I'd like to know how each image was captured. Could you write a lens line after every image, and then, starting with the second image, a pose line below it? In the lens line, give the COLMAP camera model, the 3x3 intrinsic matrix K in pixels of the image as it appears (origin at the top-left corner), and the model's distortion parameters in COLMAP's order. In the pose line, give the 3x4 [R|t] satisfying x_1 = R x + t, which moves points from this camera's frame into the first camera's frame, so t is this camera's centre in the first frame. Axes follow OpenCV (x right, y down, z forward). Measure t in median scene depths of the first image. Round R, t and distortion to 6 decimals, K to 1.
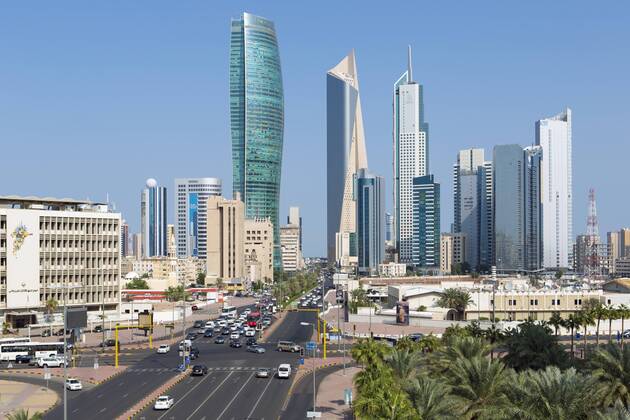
lens RADIAL K [[825.7, 0, 331.1], [0, 825.7, 243.4], [0, 0, 1]] dist [-0.007631, 0.000000]
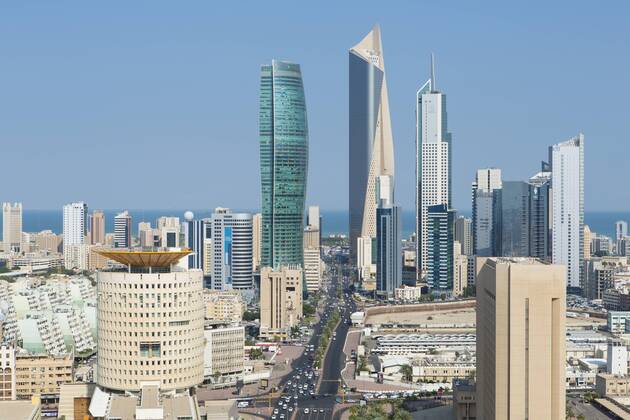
lens RADIAL K [[1084.3, 0, 313.8], [0, 1084.3, 210.8], [0, 0, 1]] dist [-0.062808, 0.000000]
pose [[0.999256, 0.004297, -0.038316, 0.005037], [-0.003983, 0.999958, 0.008277, -0.087749], [0.038350, -0.008118, 0.999231, -0.426115]]
